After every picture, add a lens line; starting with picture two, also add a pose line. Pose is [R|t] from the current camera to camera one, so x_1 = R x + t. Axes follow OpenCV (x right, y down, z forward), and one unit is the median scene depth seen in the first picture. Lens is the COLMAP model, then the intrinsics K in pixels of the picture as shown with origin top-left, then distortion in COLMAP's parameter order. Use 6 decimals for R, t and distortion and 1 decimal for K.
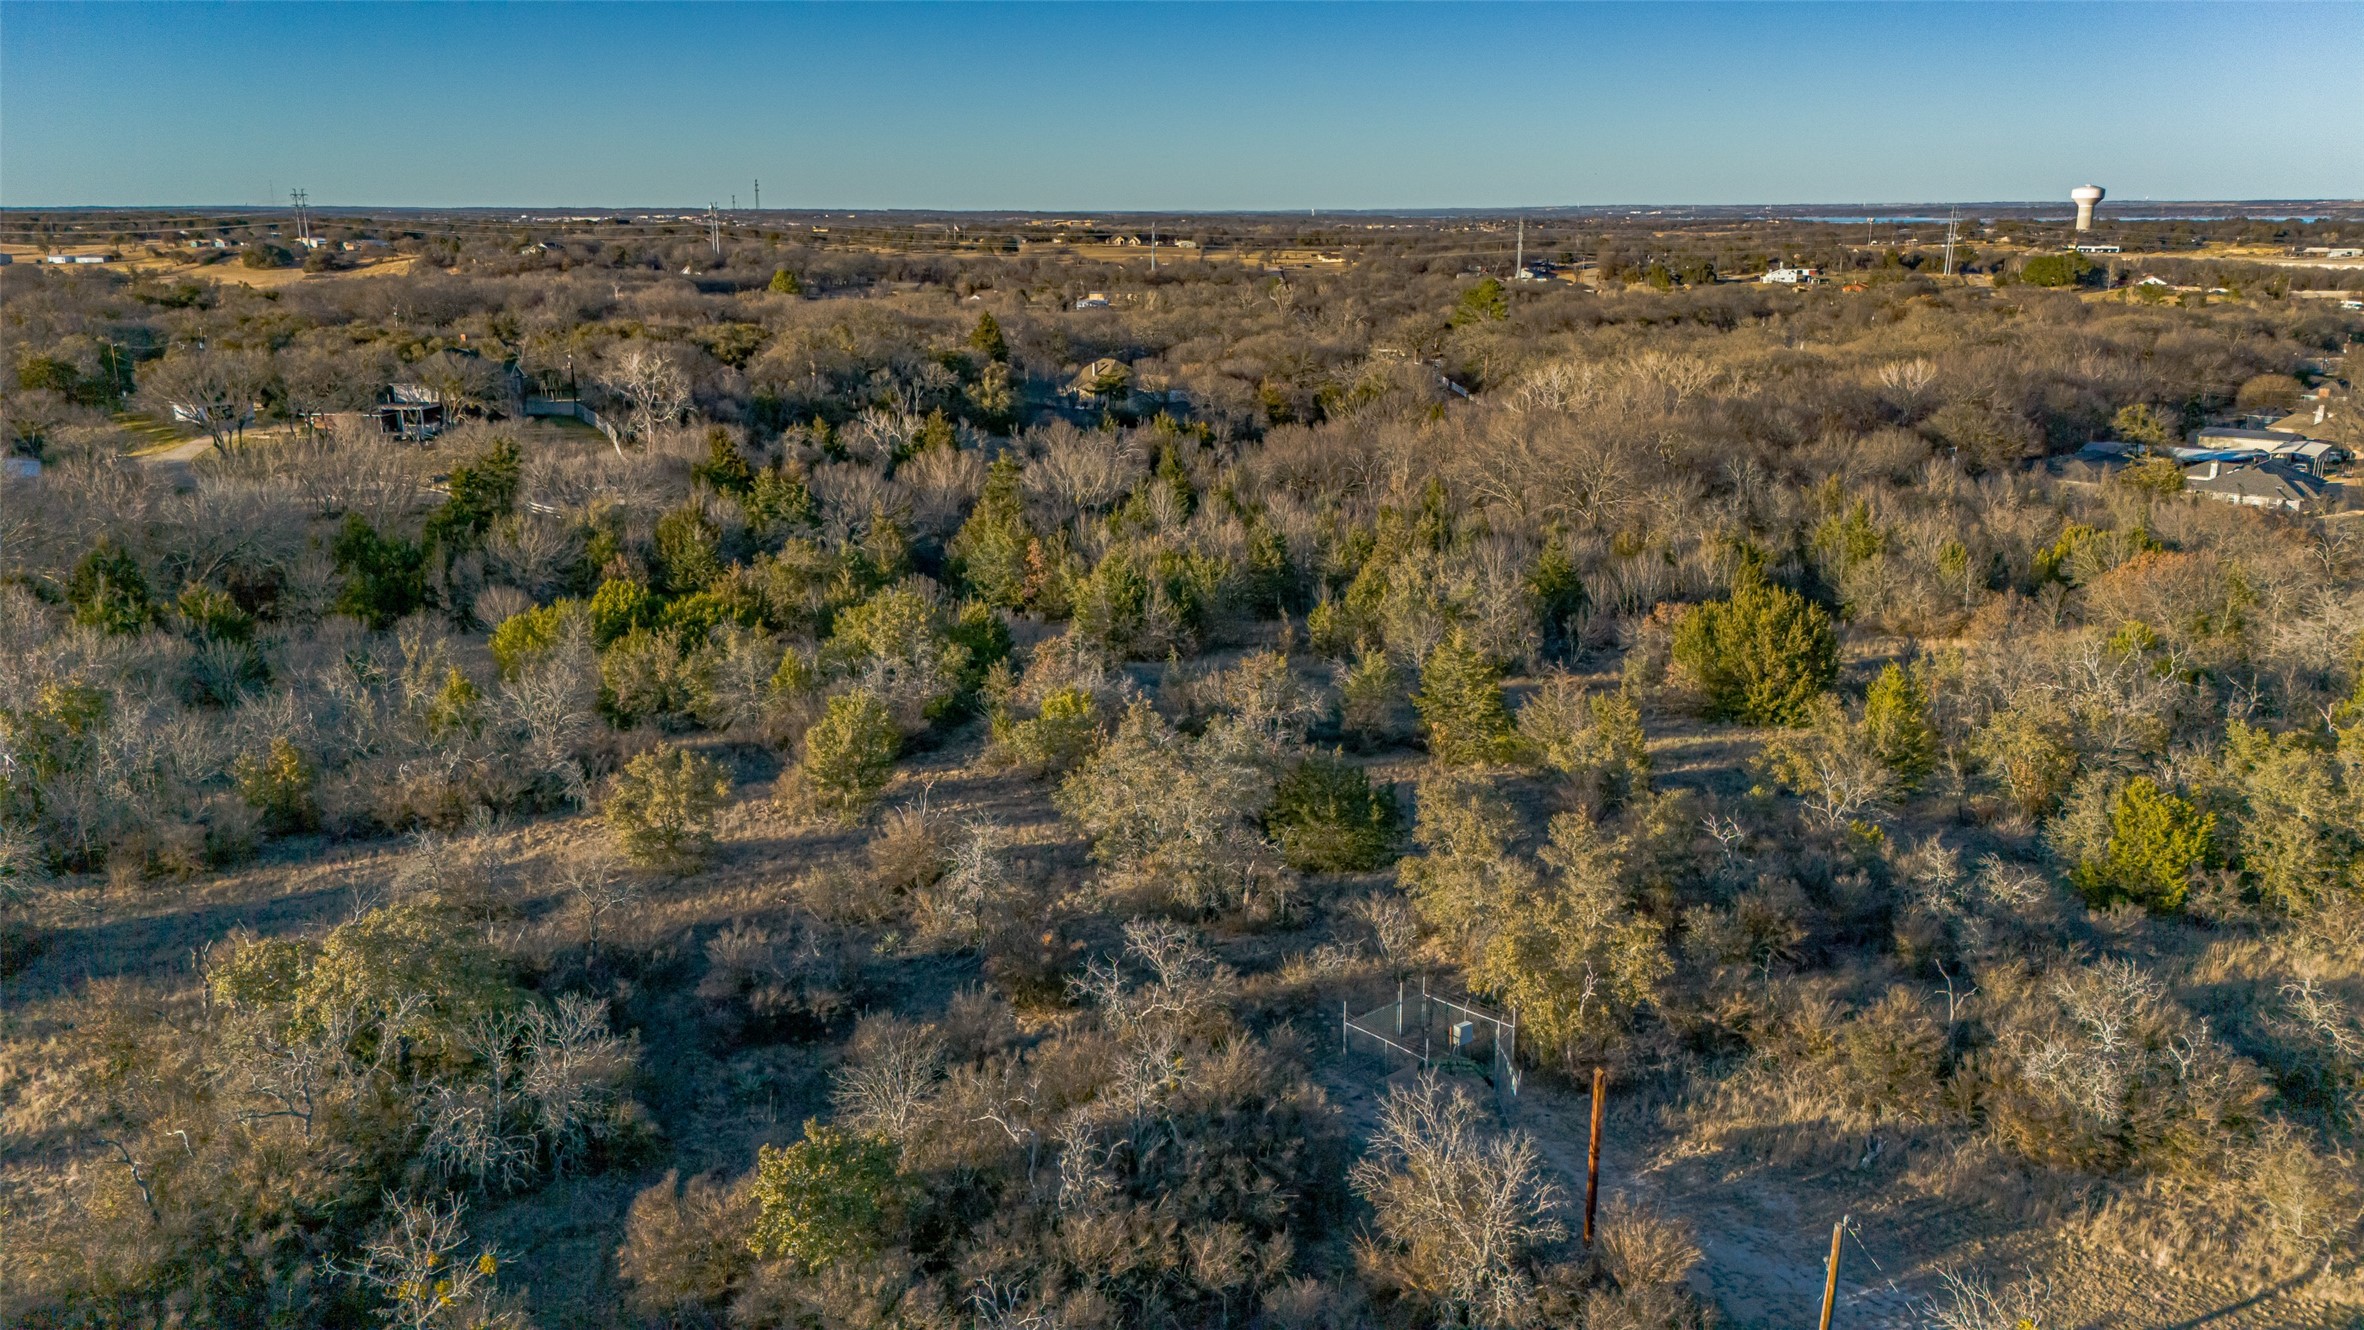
lens RADIAL K [[1736.1, 0, 1185.7], [0, 1736.1, 663.1], [0, 0, 1]] dist [0.086448, -0.092753]
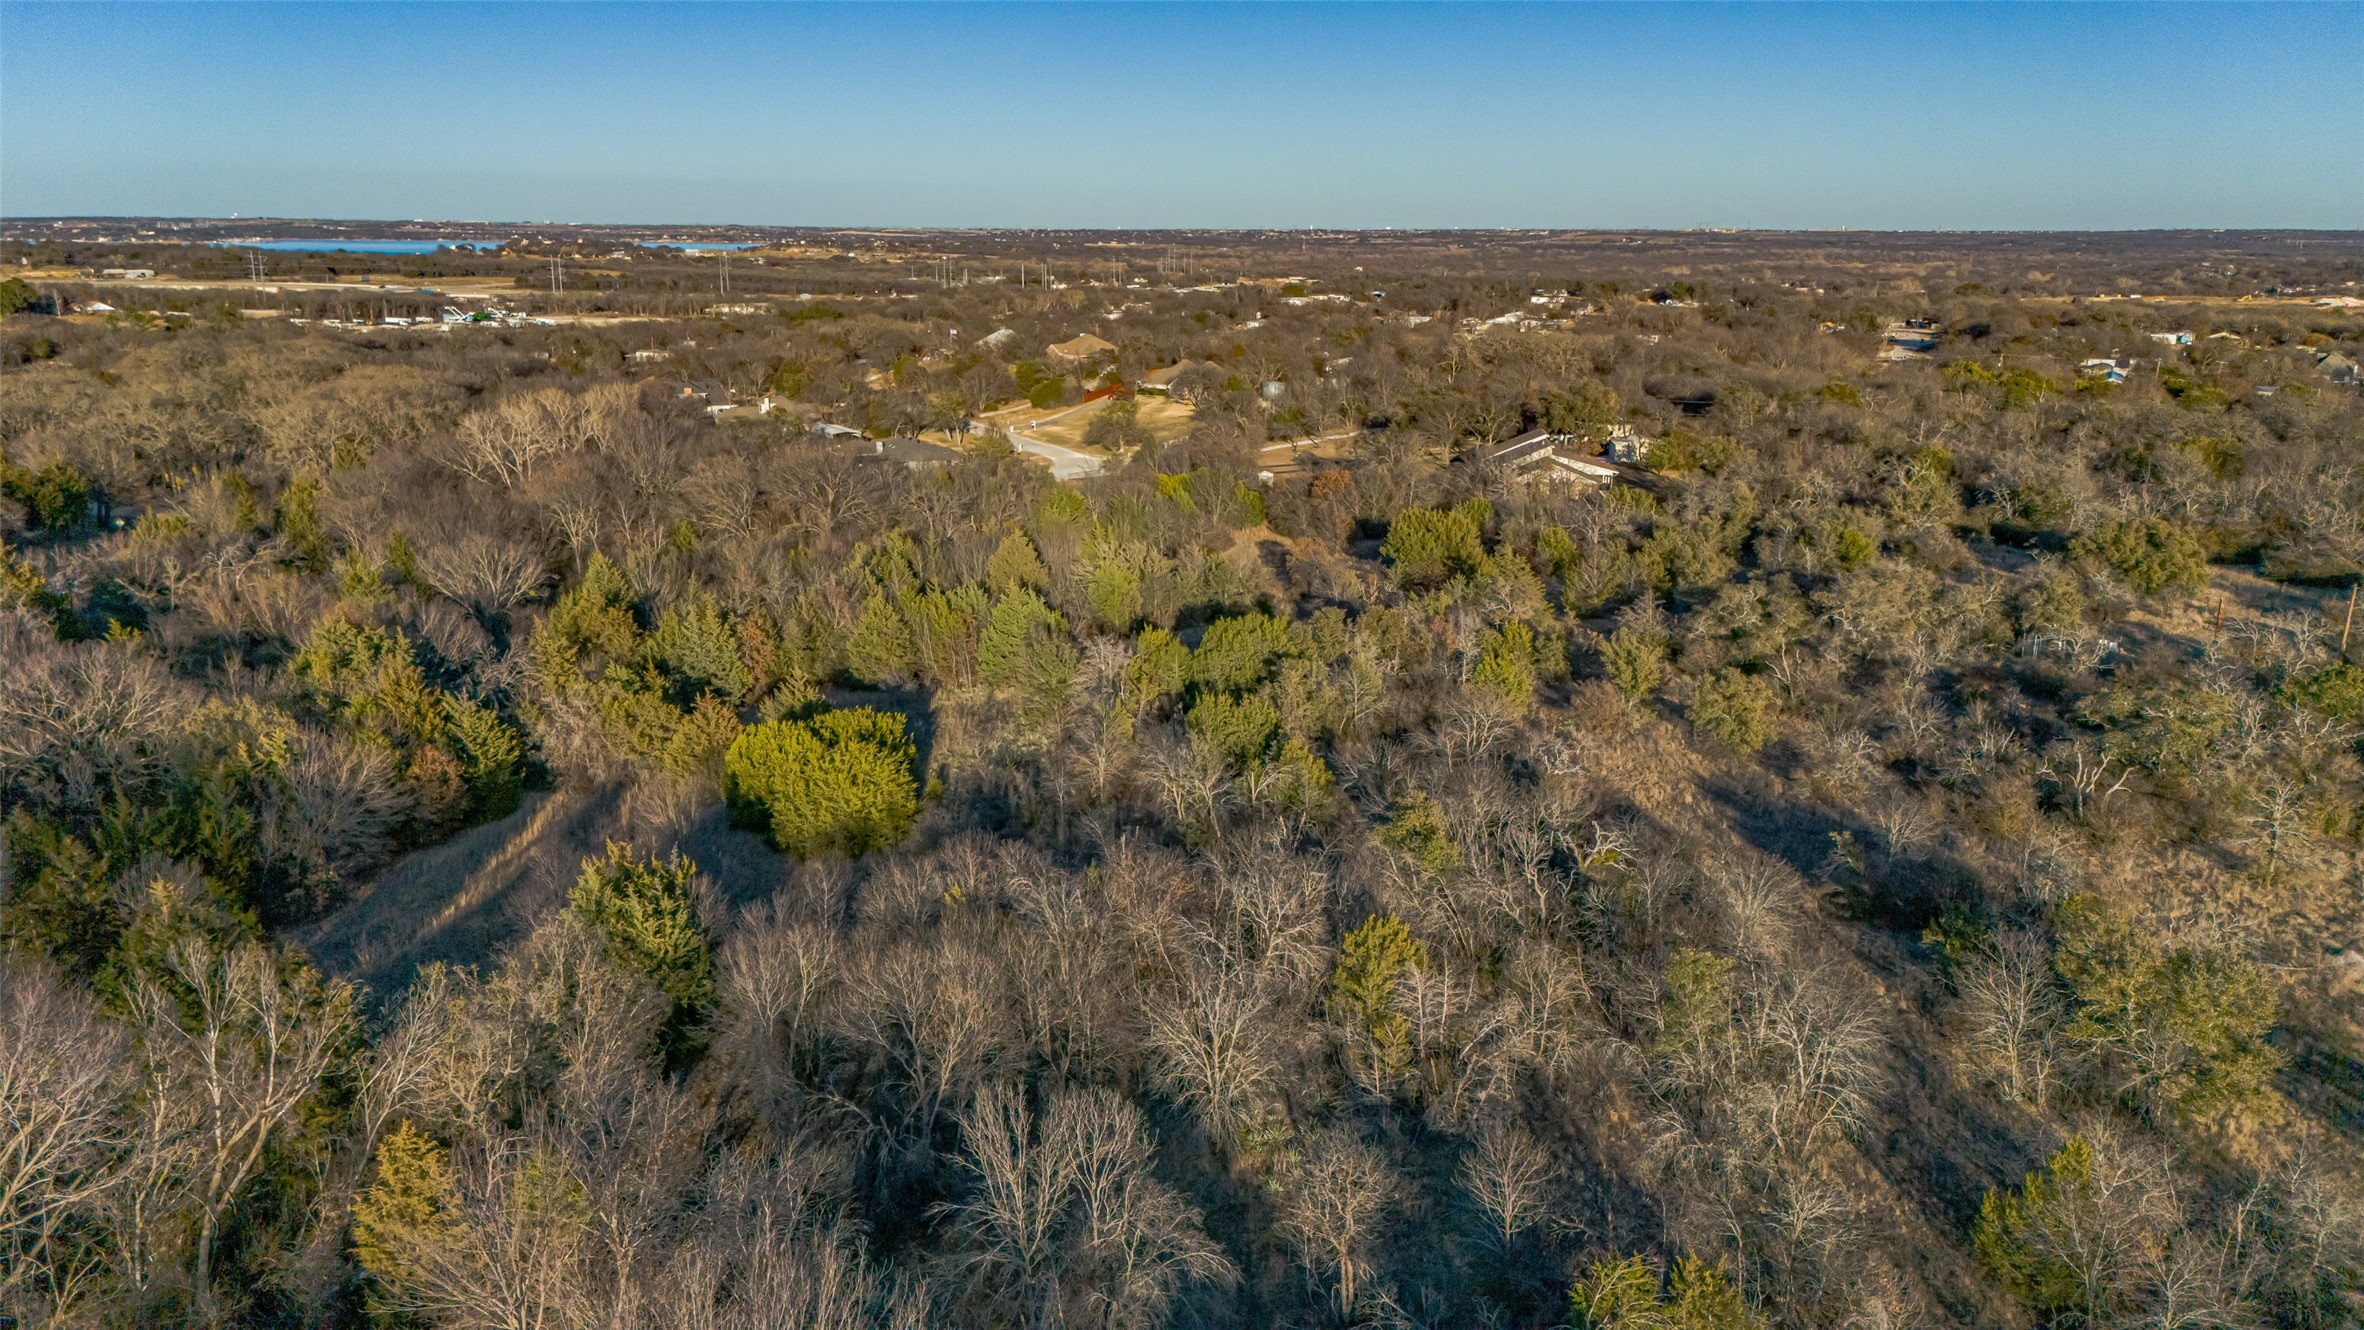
lens RADIAL K [[1736.1, 0, 1191.0], [0, 1736.1, 675.8], [0, 0, 1]] dist [0.086448, -0.092753]
pose [[0.370484, -0.225365, 0.901084, -0.168643], [0.227890, 0.962521, 0.147033, -0.024381], [-0.900449, 0.150875, 0.407957, 0.080493]]
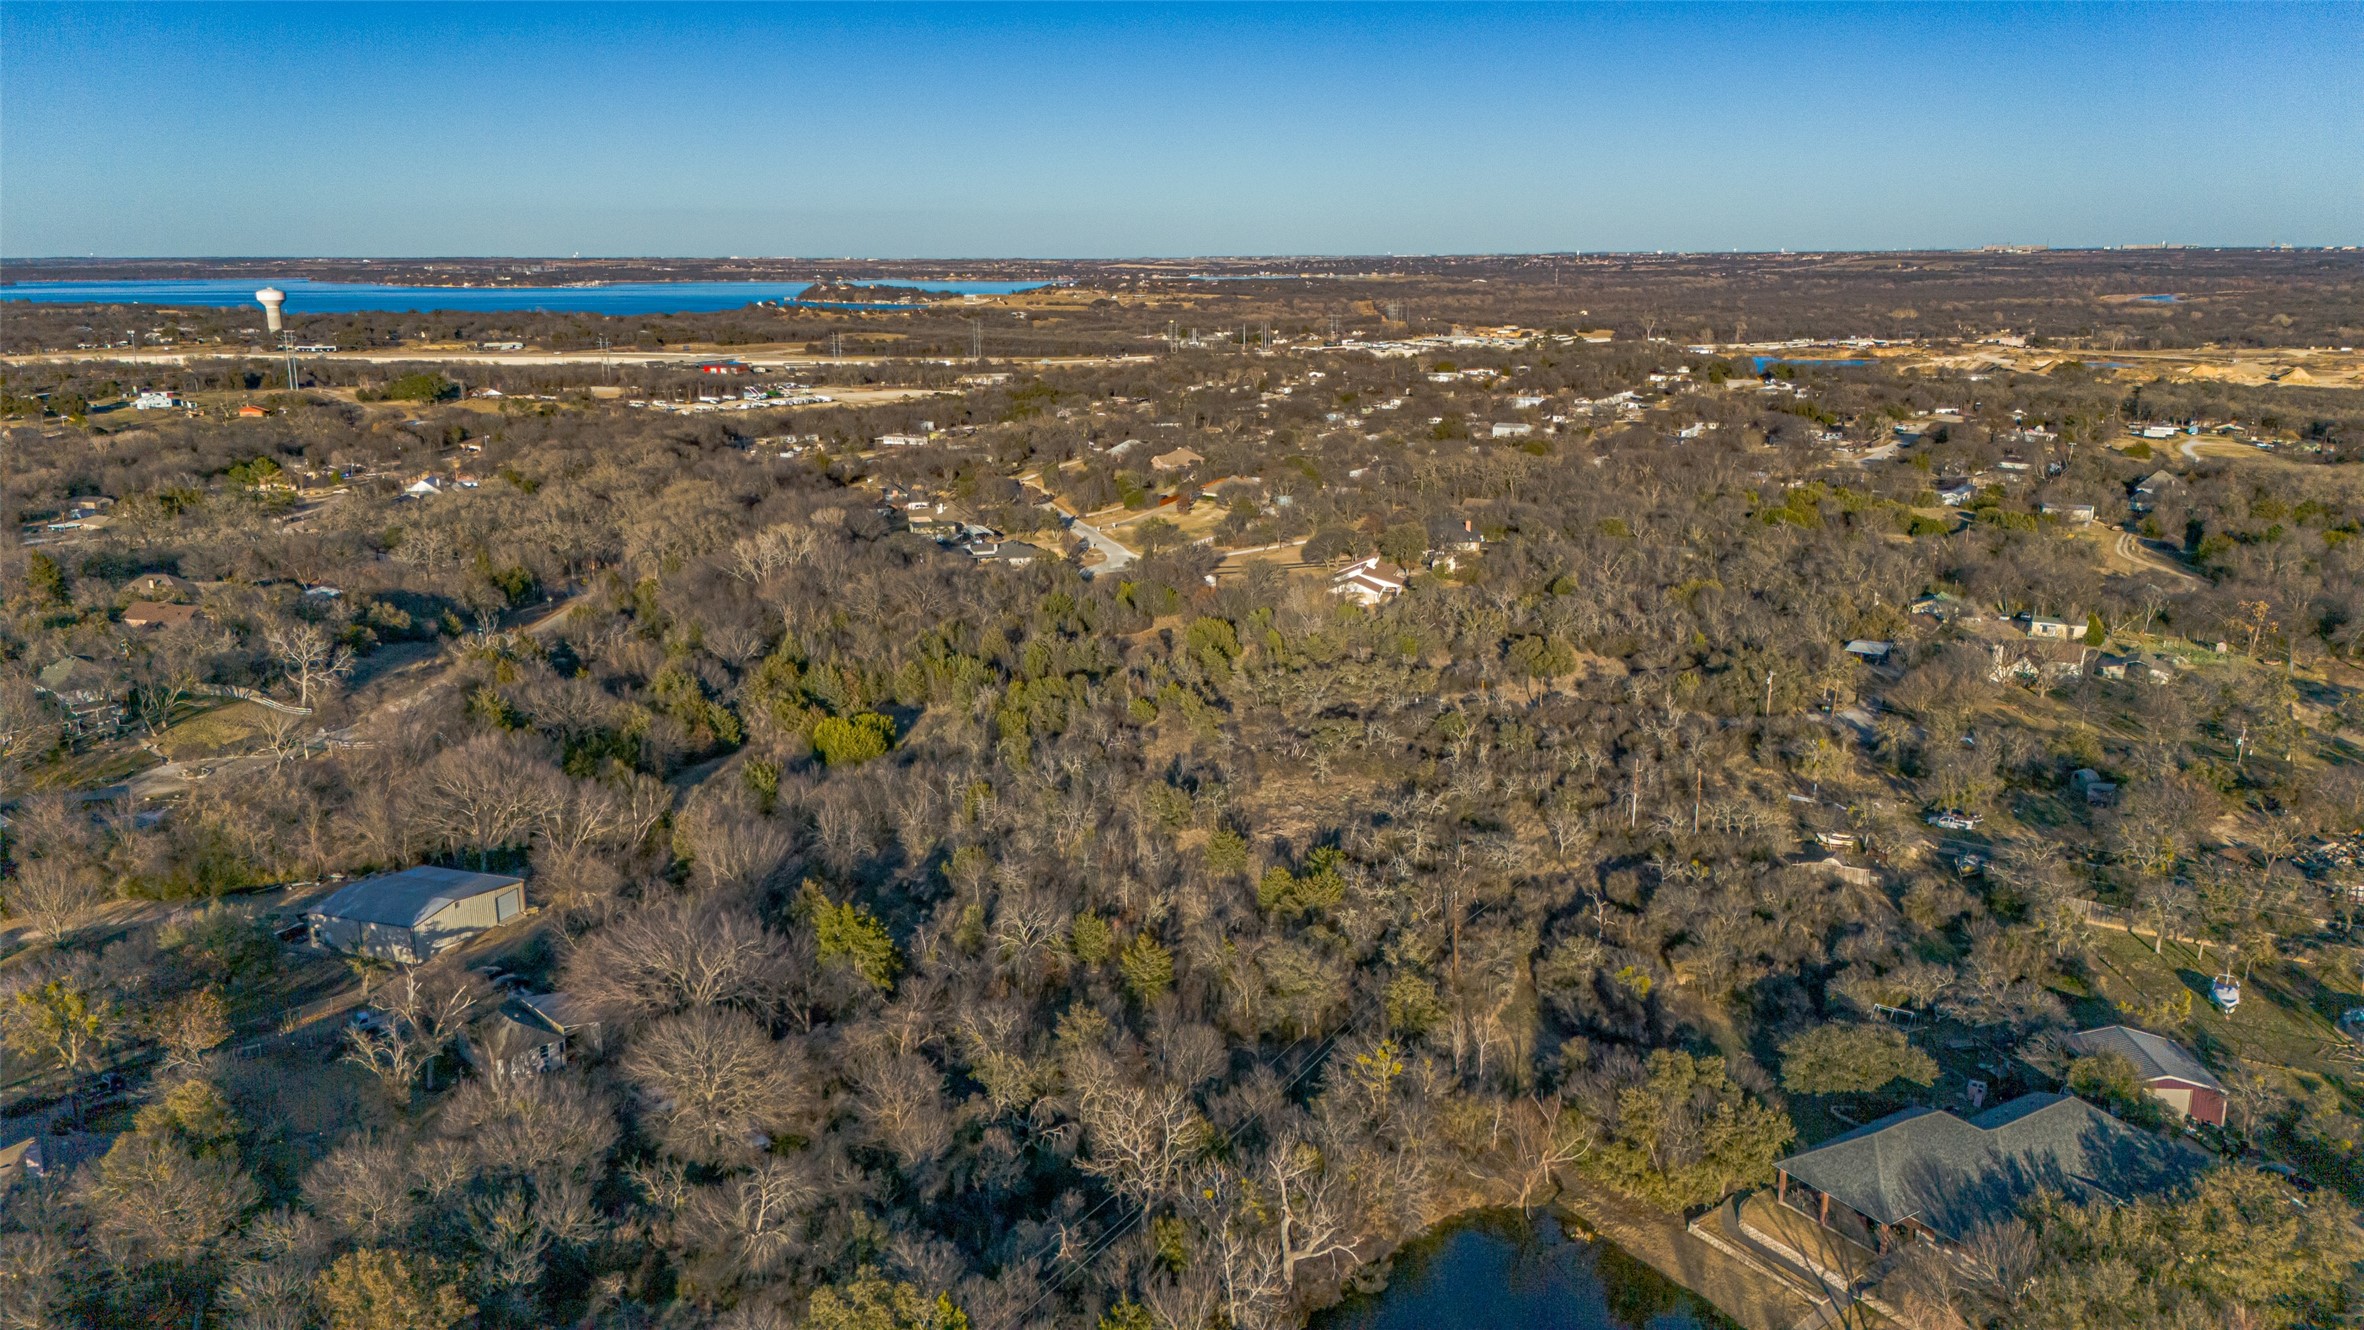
lens RADIAL K [[1736.1, 0, 1191.7], [0, 1736.1, 669.0], [0, 0, 1]] dist [0.086448, -0.092753]
pose [[0.507752, -0.200426, 0.837864, -0.307807], [0.220814, 0.970349, 0.098303, -0.035545], [-0.832724, 0.135098, 0.536954, -0.078710]]
